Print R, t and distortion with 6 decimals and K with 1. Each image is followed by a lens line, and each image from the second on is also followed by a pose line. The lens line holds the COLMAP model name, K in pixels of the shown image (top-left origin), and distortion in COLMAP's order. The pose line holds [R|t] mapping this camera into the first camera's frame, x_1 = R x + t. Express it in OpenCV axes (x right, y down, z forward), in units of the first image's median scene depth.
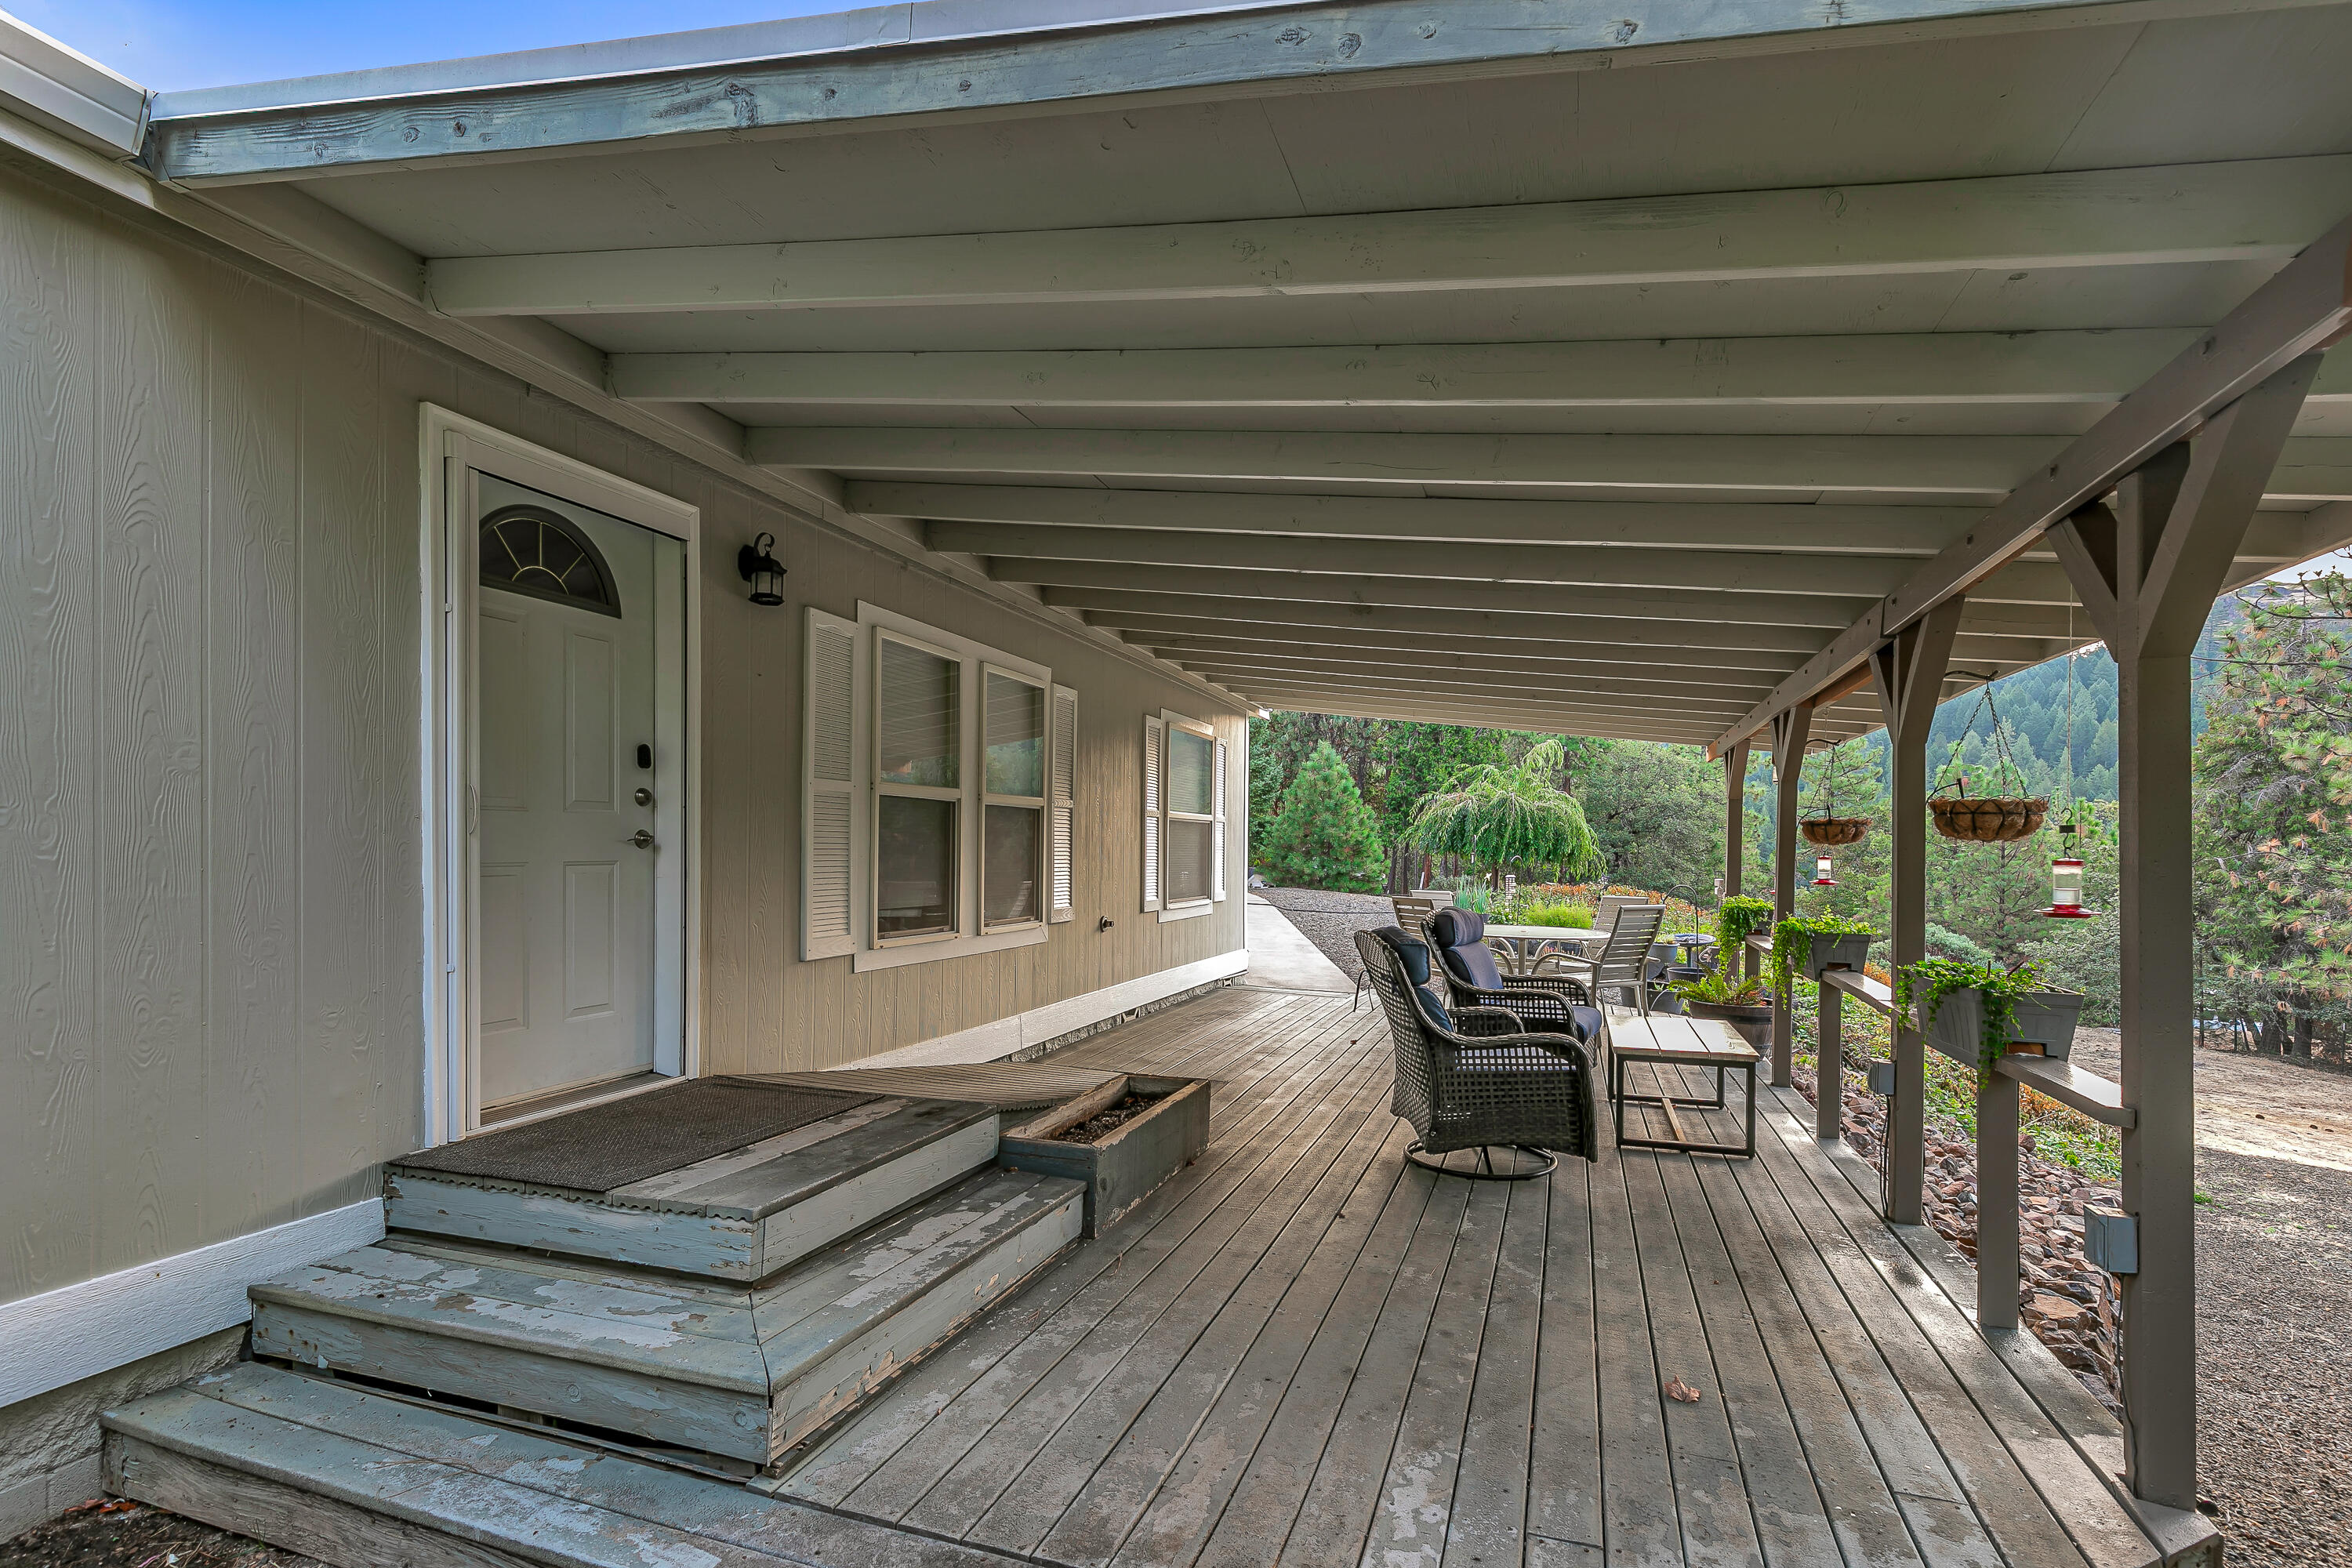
lens RADIAL K [[1099.6, 0, 1174.7], [0, 1099.6, 805.8], [0, 0, 1]] dist [0.002021, -0.000069]
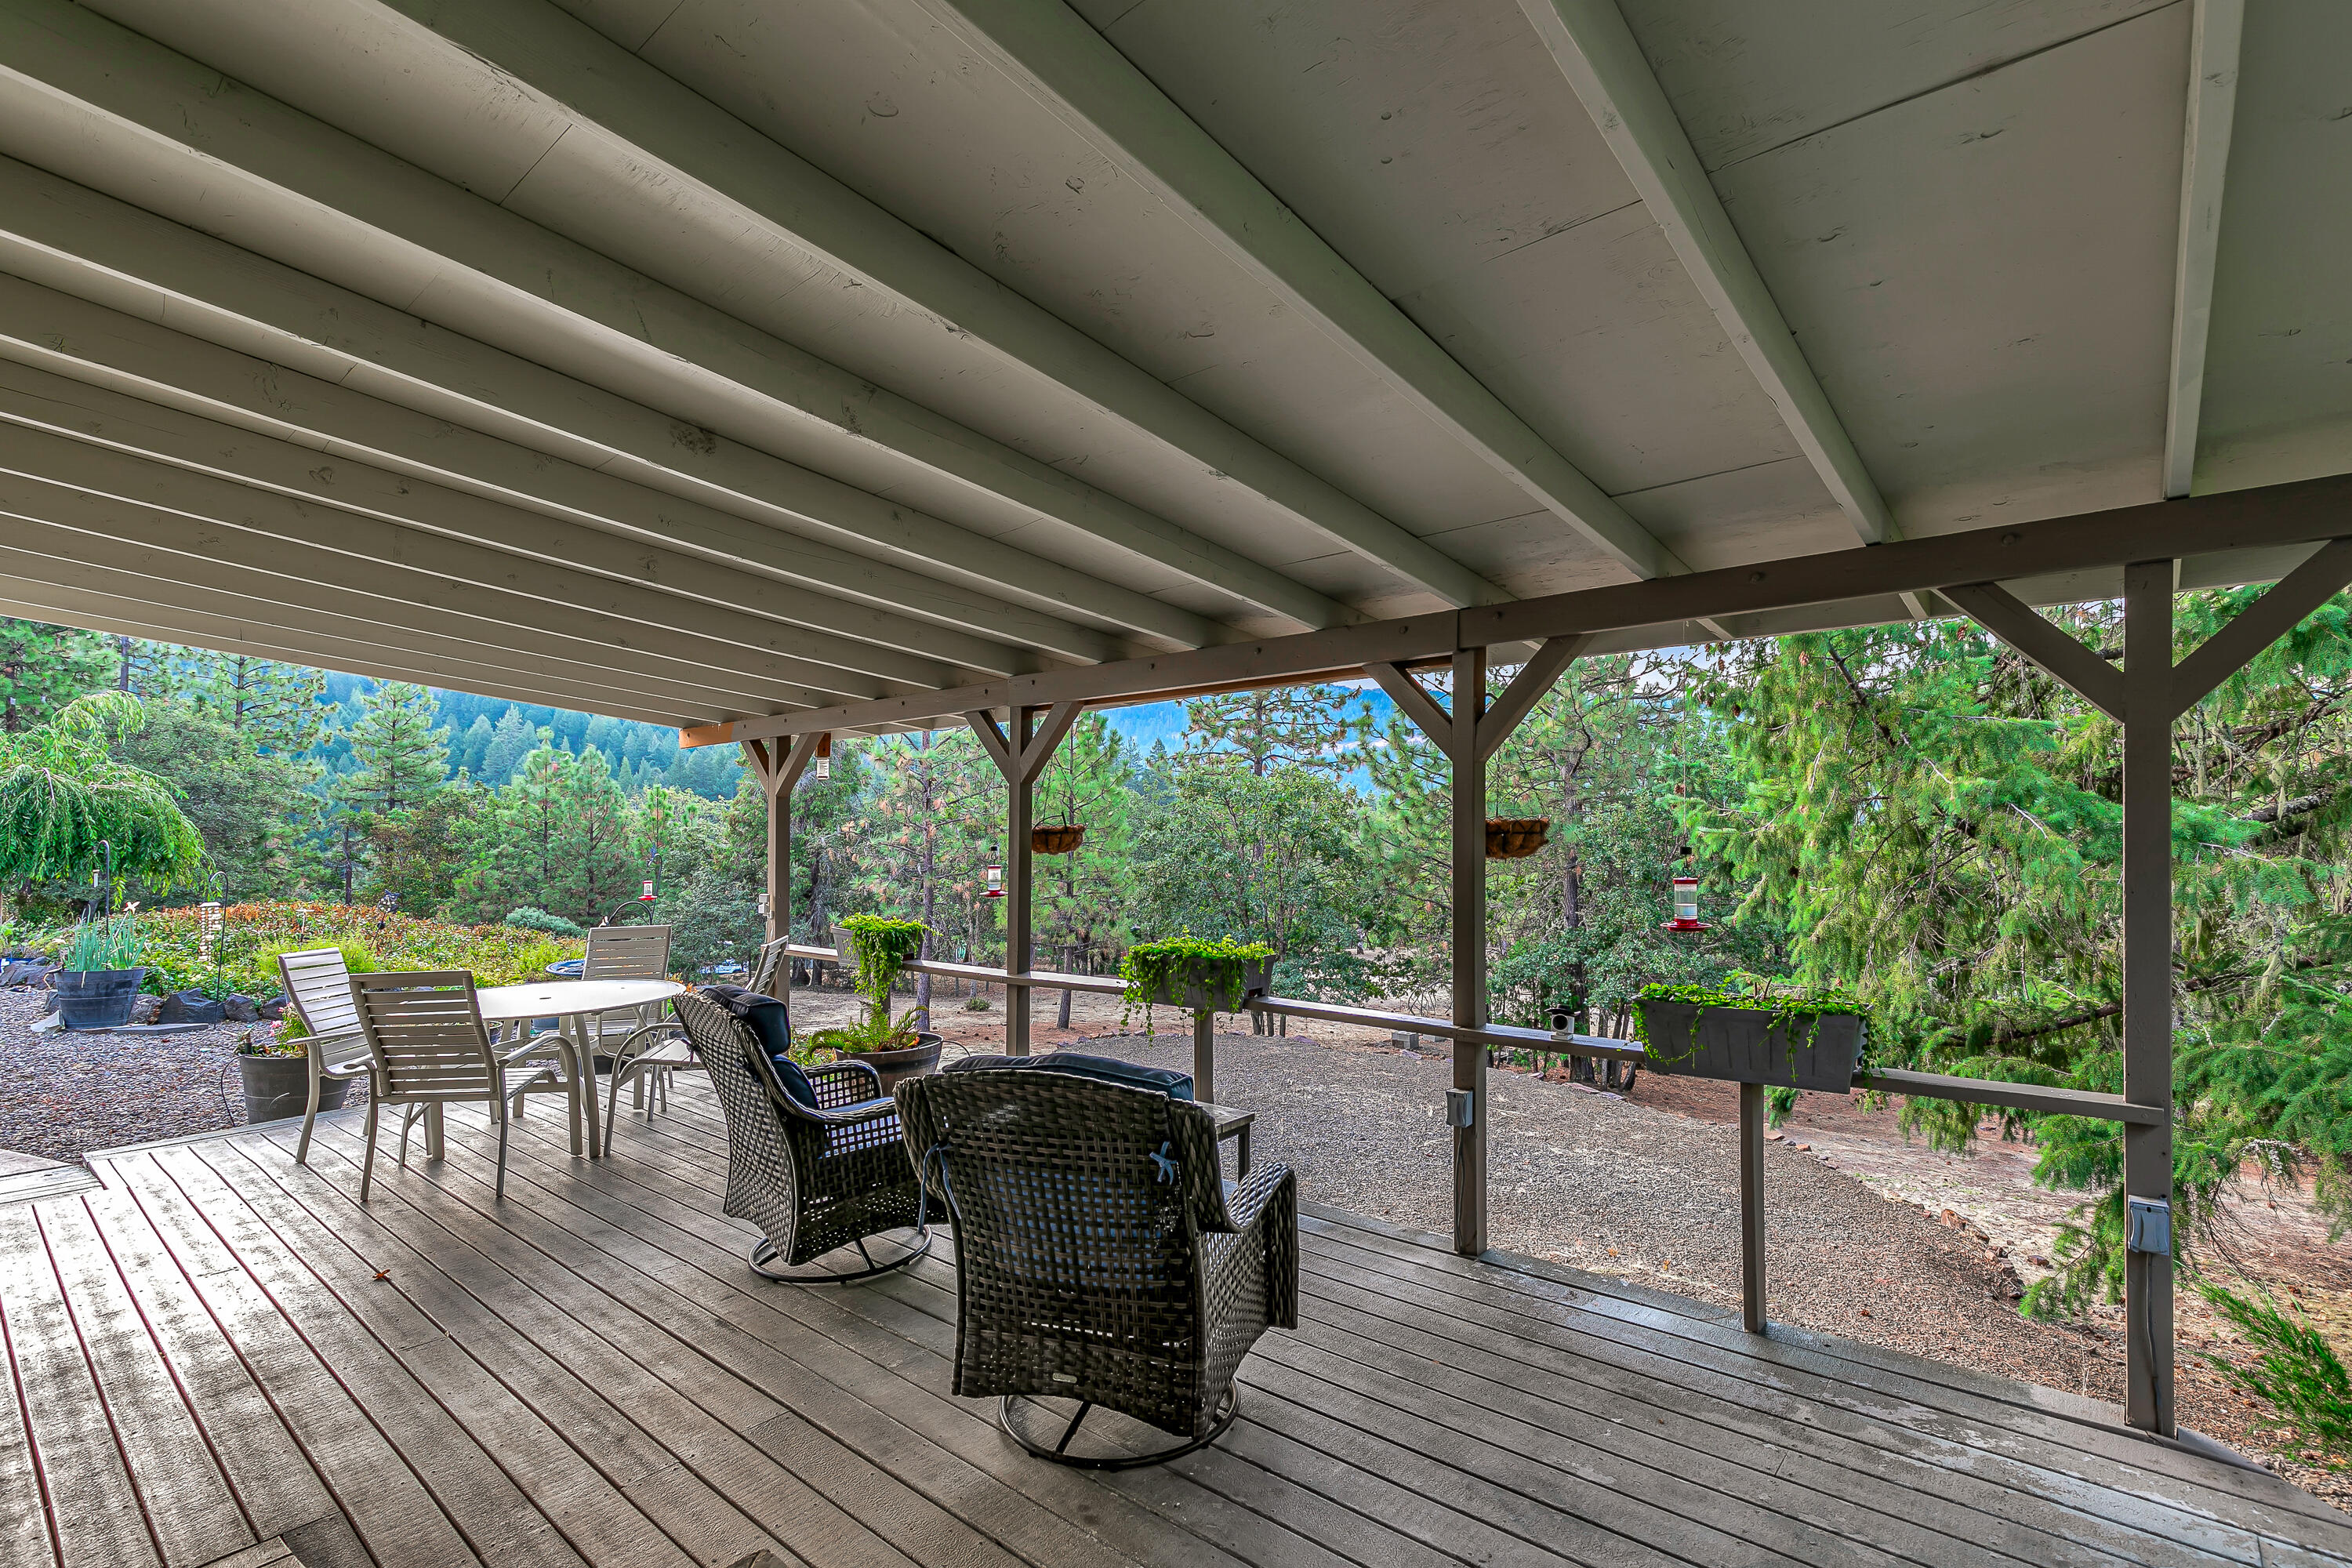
lens RADIAL K [[1099.6, 0, 1174.7], [0, 1099.6, 805.8], [0, 0, 1]] dist [0.002021, -0.000069]
pose [[0.358586, -0.004769, 0.933485, -0.118538], [-0.011884, 0.999883, 0.009674, -0.008336], [-0.933421, -0.014563, 0.358487, 0.312395]]
